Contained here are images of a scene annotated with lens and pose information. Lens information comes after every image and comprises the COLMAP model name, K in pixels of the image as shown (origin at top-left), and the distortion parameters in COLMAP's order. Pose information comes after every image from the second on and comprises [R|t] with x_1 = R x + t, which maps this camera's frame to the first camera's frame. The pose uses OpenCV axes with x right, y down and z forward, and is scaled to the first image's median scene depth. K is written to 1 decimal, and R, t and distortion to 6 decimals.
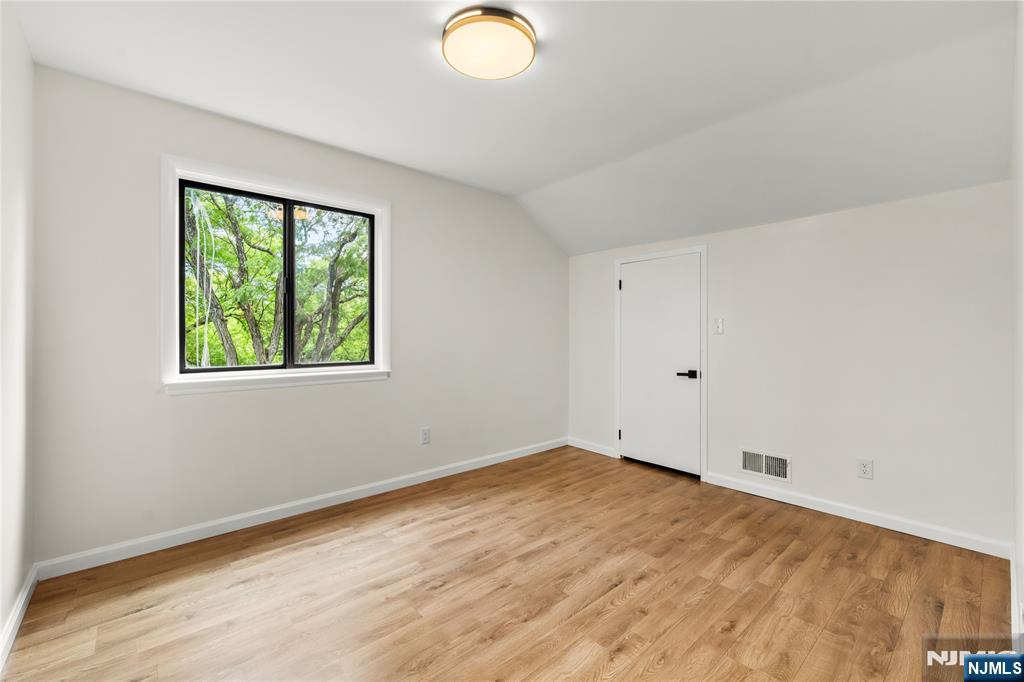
lens RADIAL K [[424.8, 0, 514.3], [0, 424.8, 334.4], [0, 0, 1]] dist [0.002223, 0.000449]
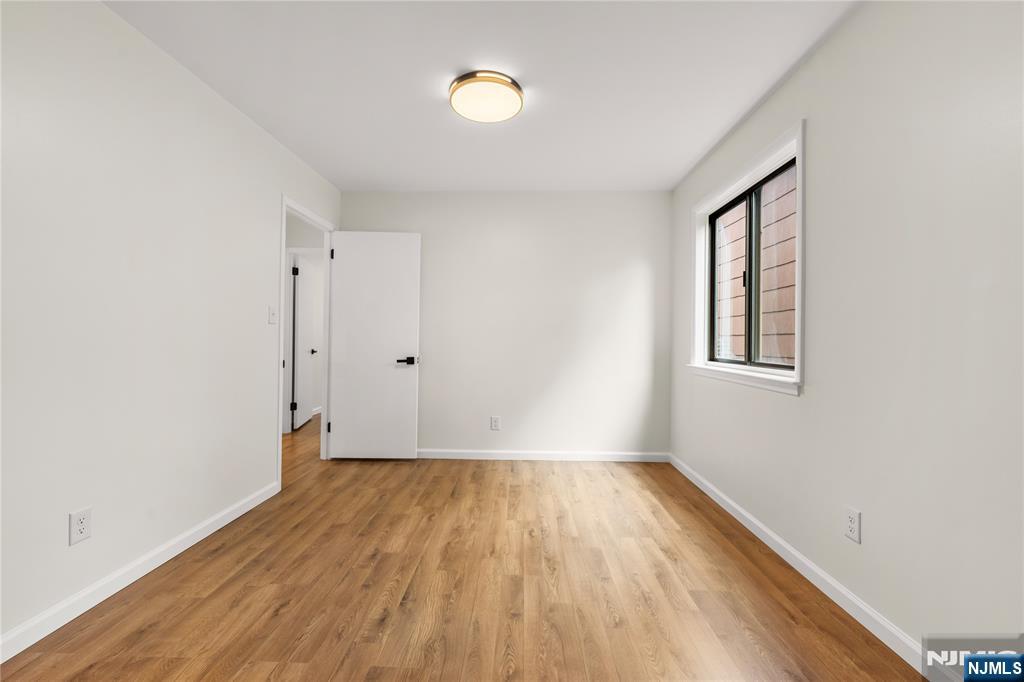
lens RADIAL K [[424.8, 0, 514.3], [0, 424.8, 334.4], [0, 0, 1]] dist [0.002223, 0.000449]
pose [[-0.682469, -0.017855, -0.730697, 0.715524], [-0.012791, 0.999840, -0.012485, 0.039497], [0.730803, 0.000826, -0.682588, 1.707752]]
